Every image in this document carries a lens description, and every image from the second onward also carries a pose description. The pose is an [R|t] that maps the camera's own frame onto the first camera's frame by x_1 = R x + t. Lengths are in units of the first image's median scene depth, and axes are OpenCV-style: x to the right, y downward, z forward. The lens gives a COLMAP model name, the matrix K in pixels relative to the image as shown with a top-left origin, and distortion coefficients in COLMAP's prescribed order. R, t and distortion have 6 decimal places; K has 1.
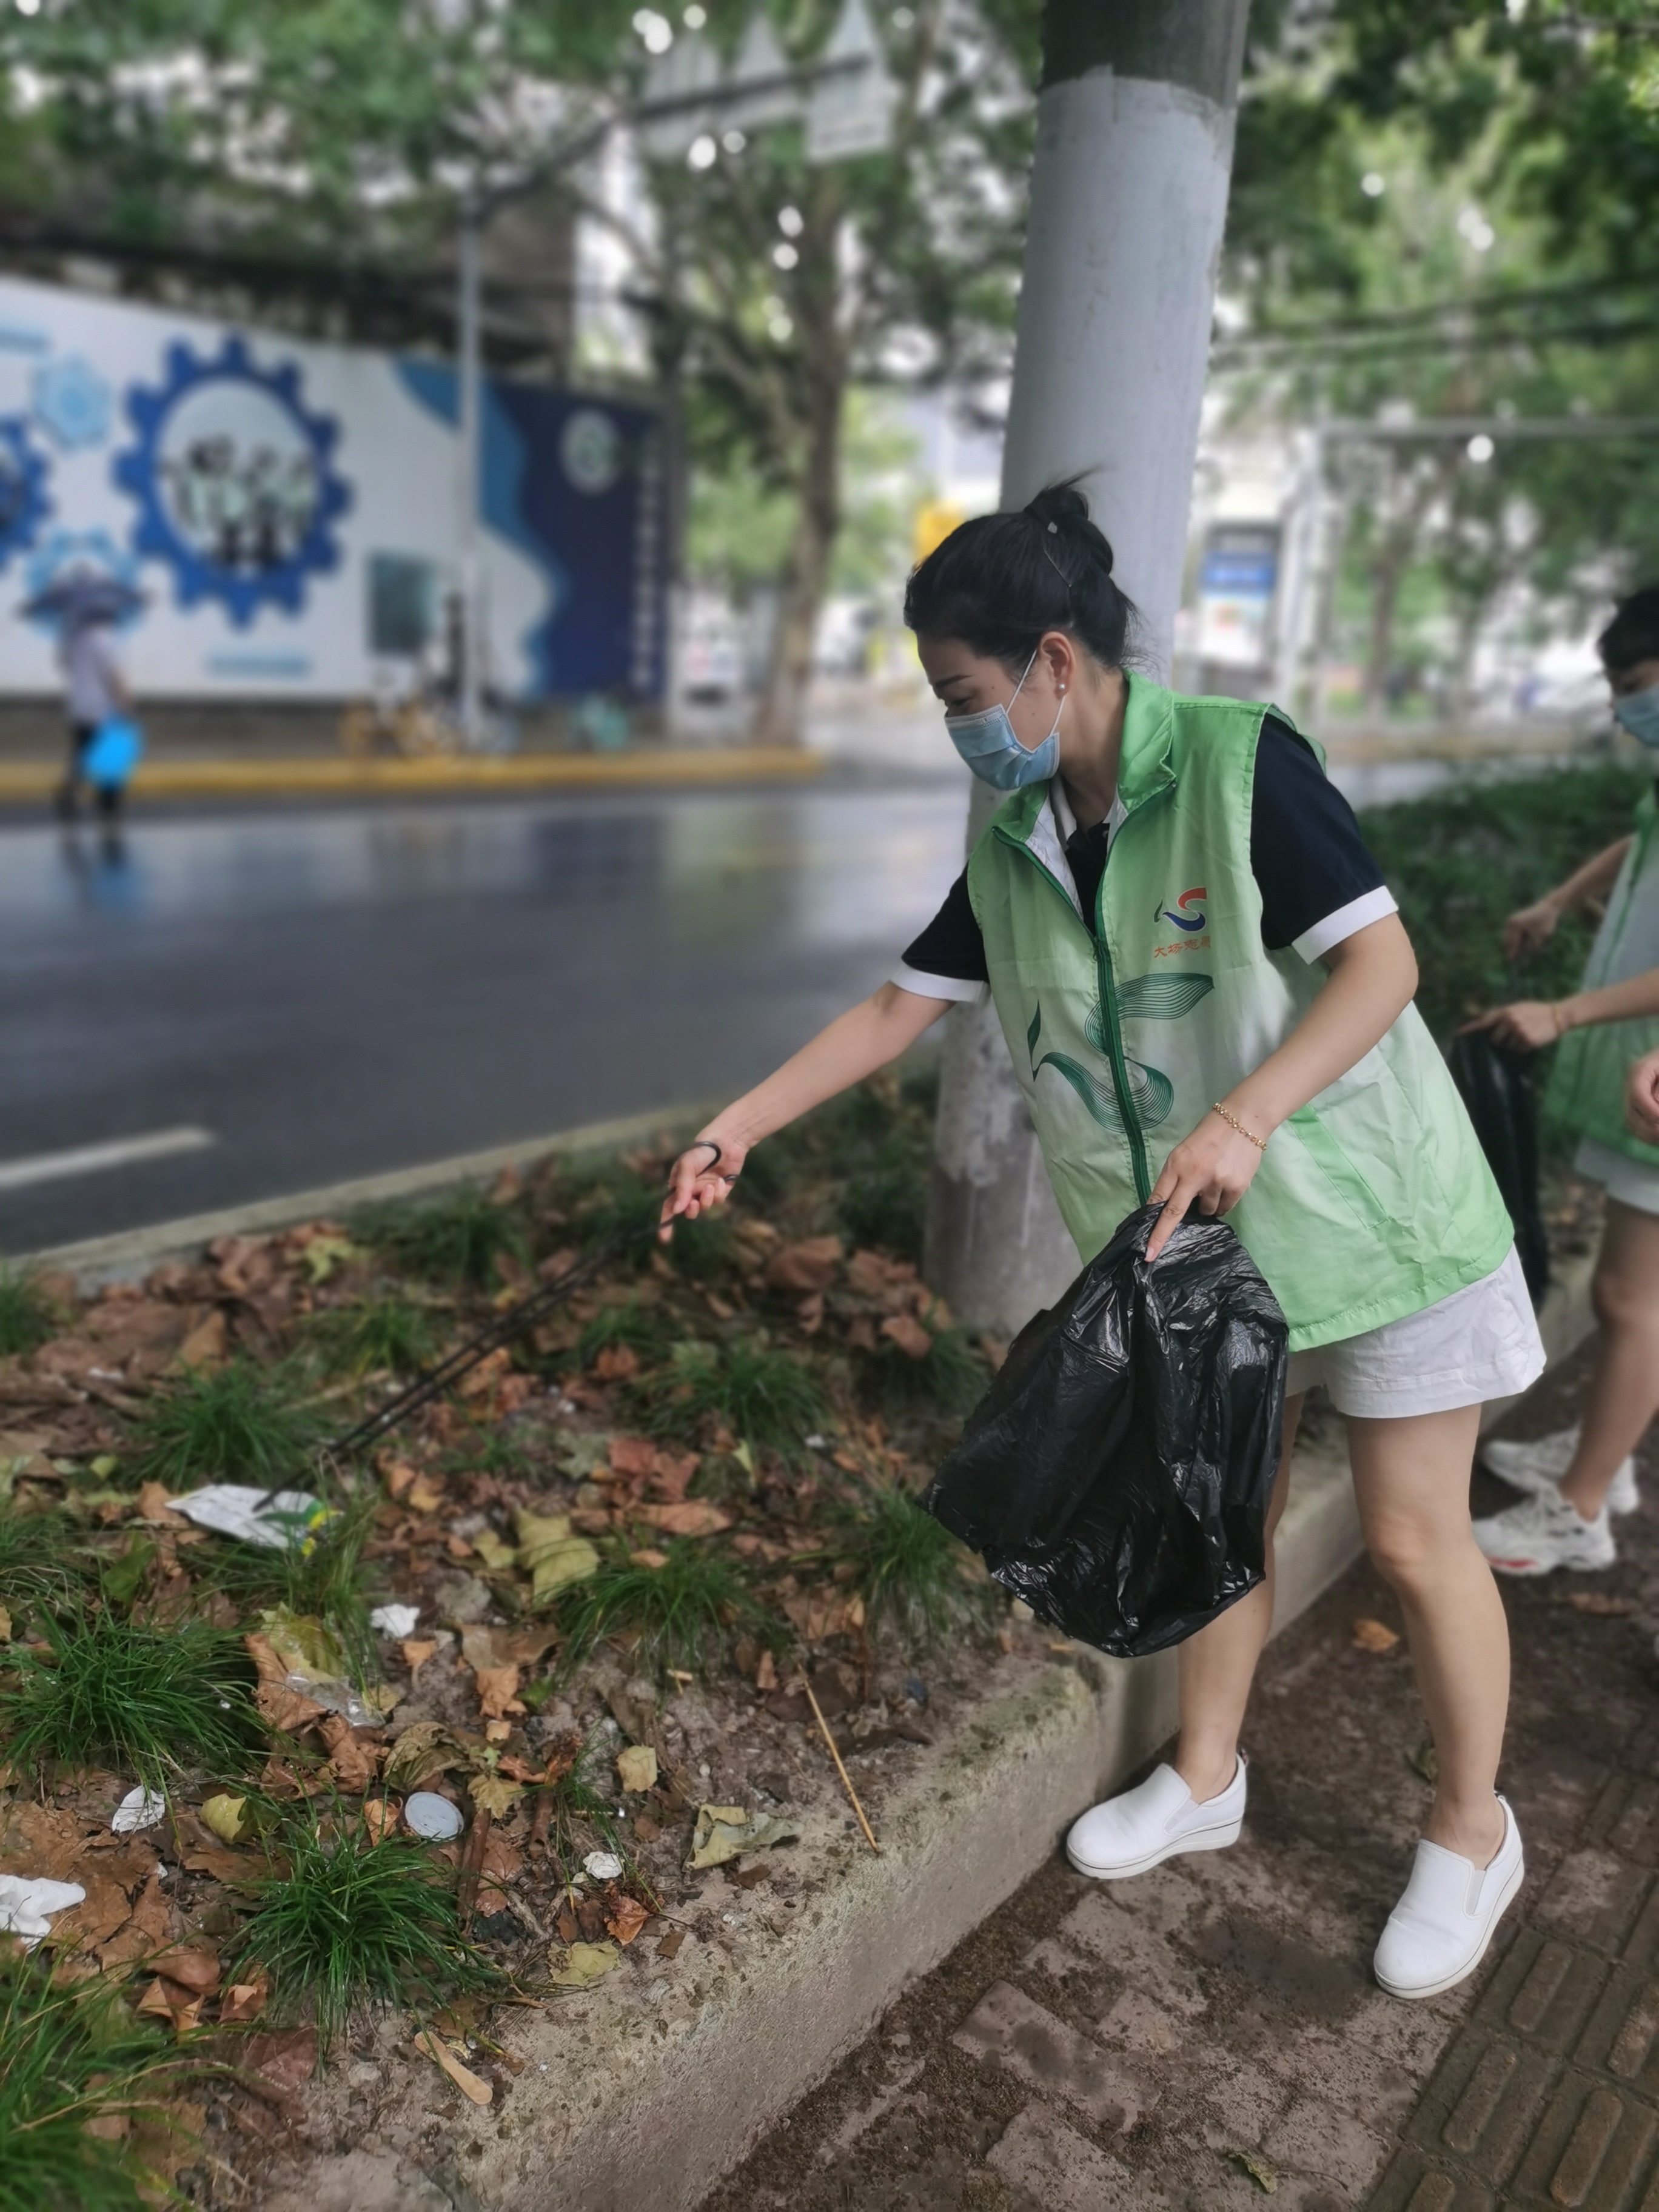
lens RADIAL K [[1703.5, 0, 829.5], [0, 1703.5, 1106.0], [0, 0, 1]] dist [0.002934, -0.002190]
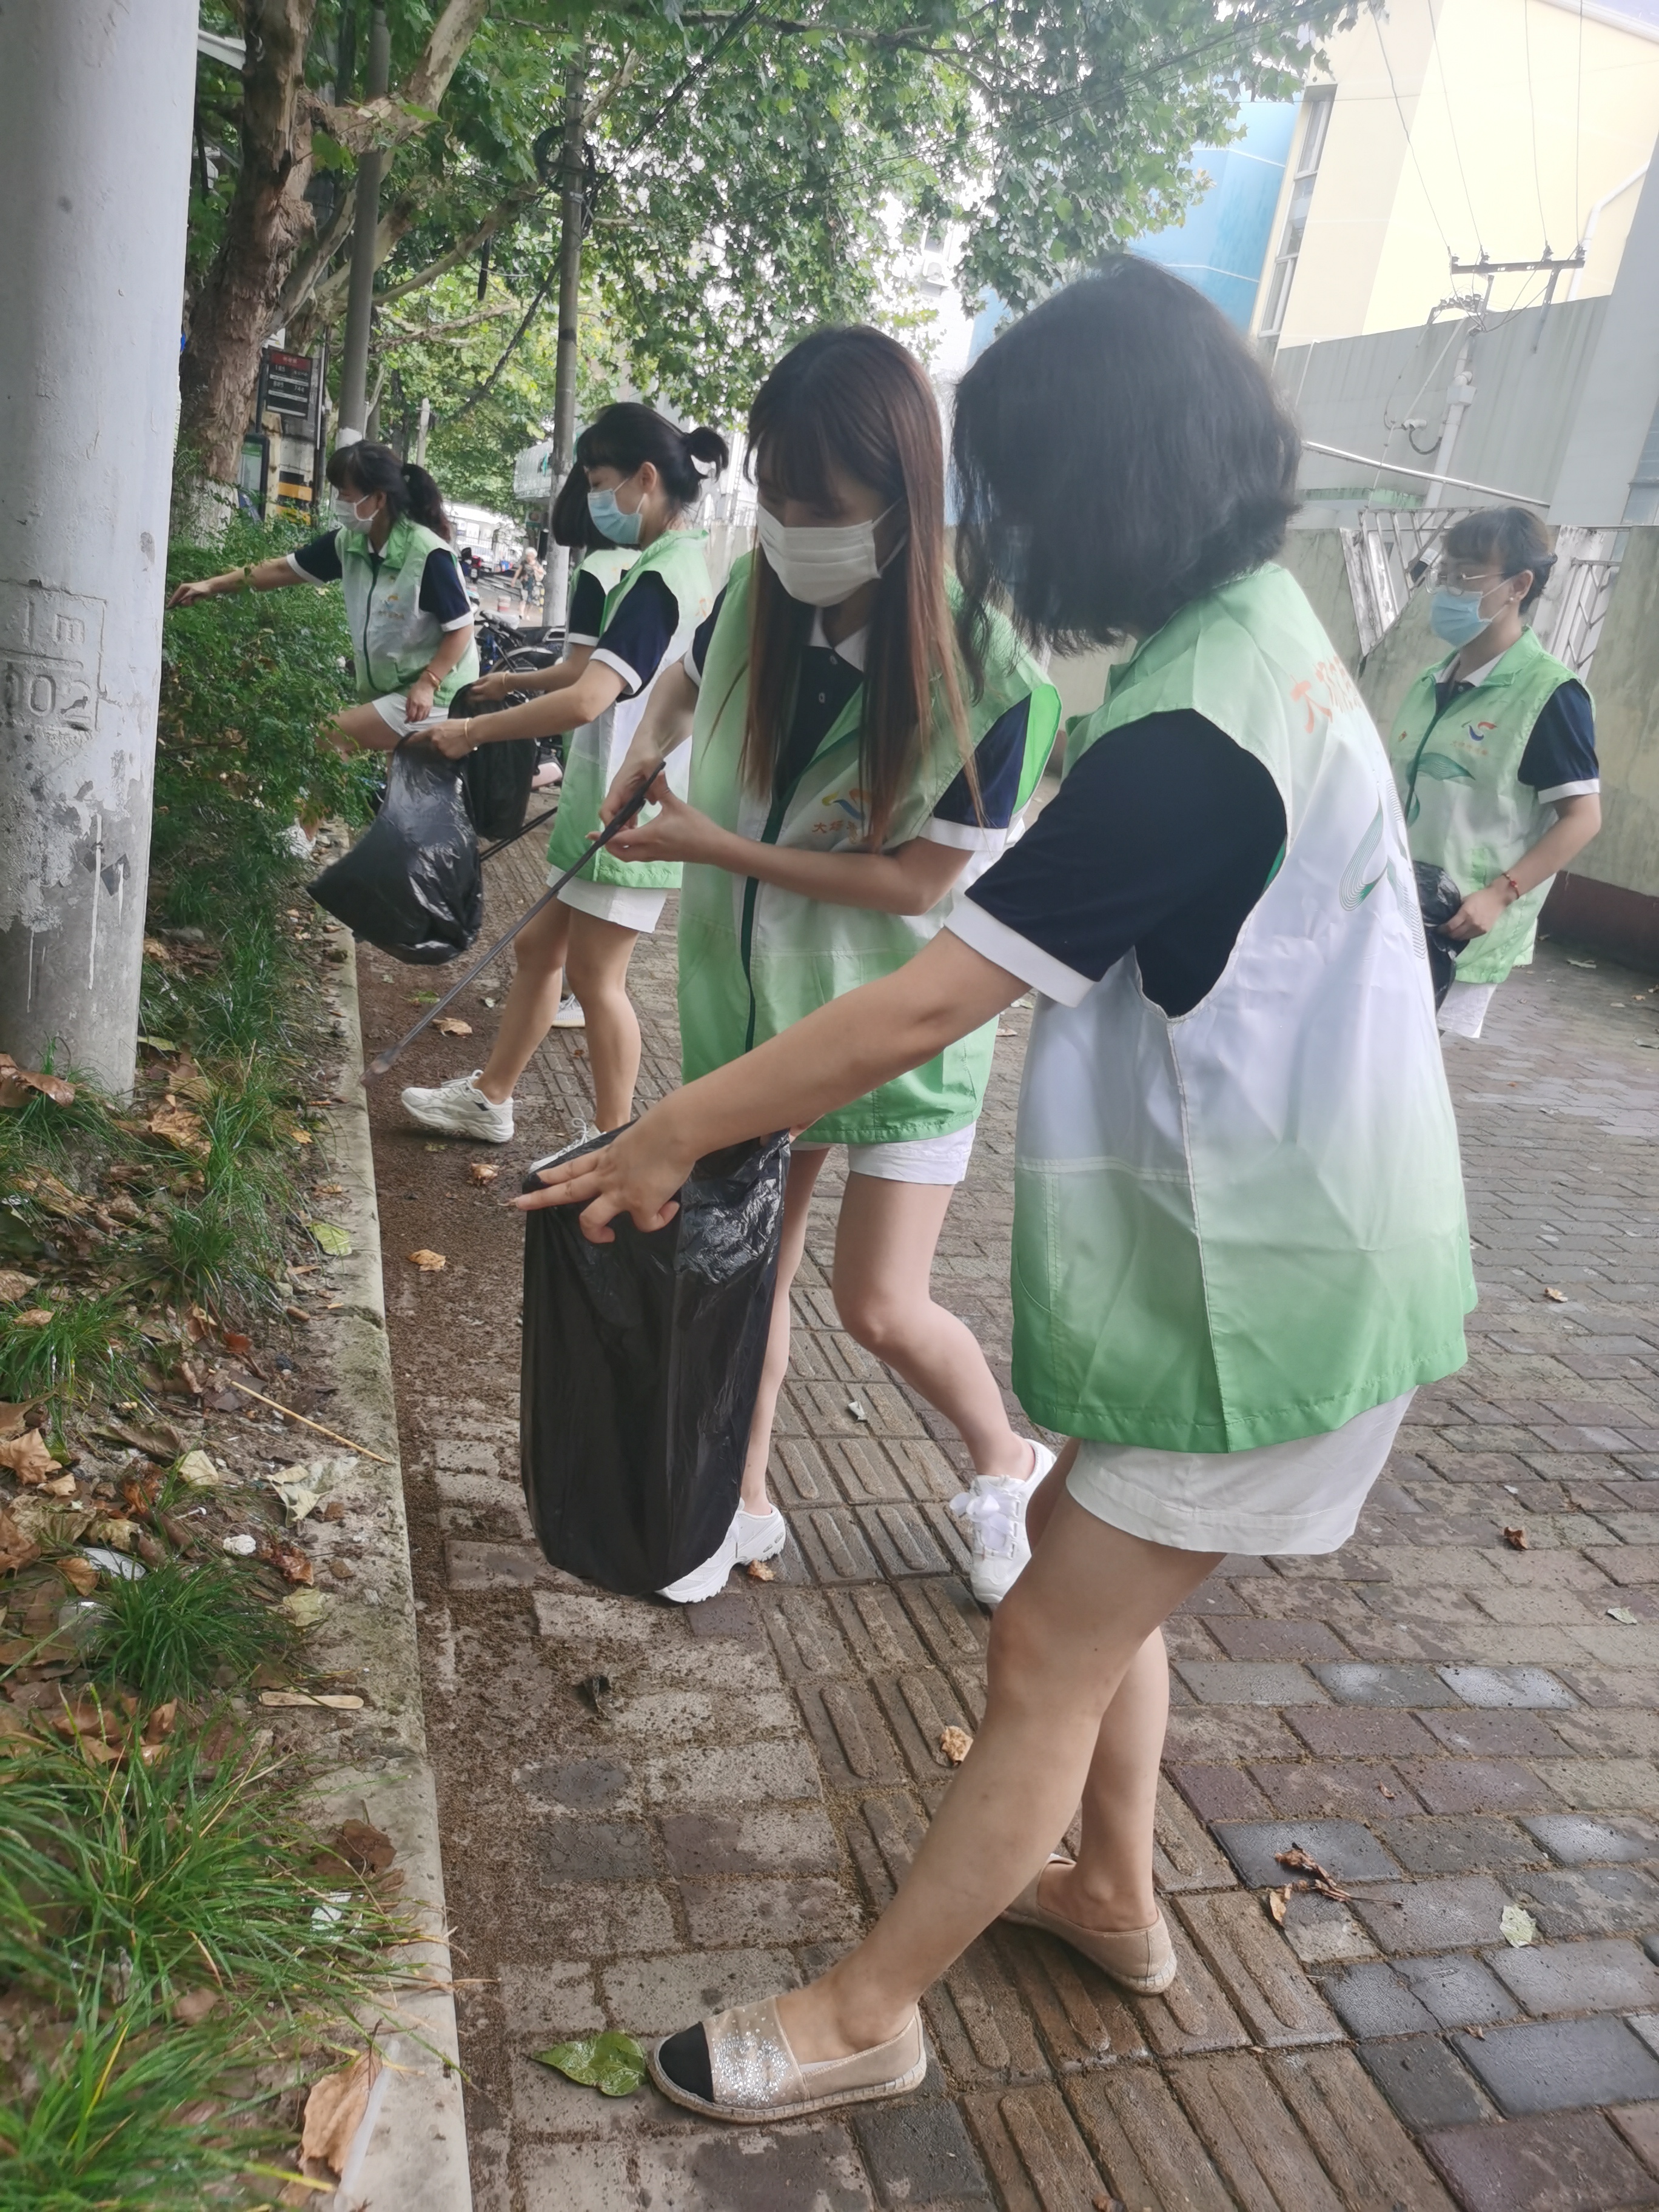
lens RADIAL K [[1703.5, 0, 829.5], [0, 1703.5, 1106.0], [0, 0, 1]] dist [0.002934, -0.002190]
pose [[0.579081, -0.197216, 0.791057, -0.702855], [0.092240, 0.979919, 0.176778, 0.021769], [-0.810035, -0.029402, 0.585643, 0.084772]]
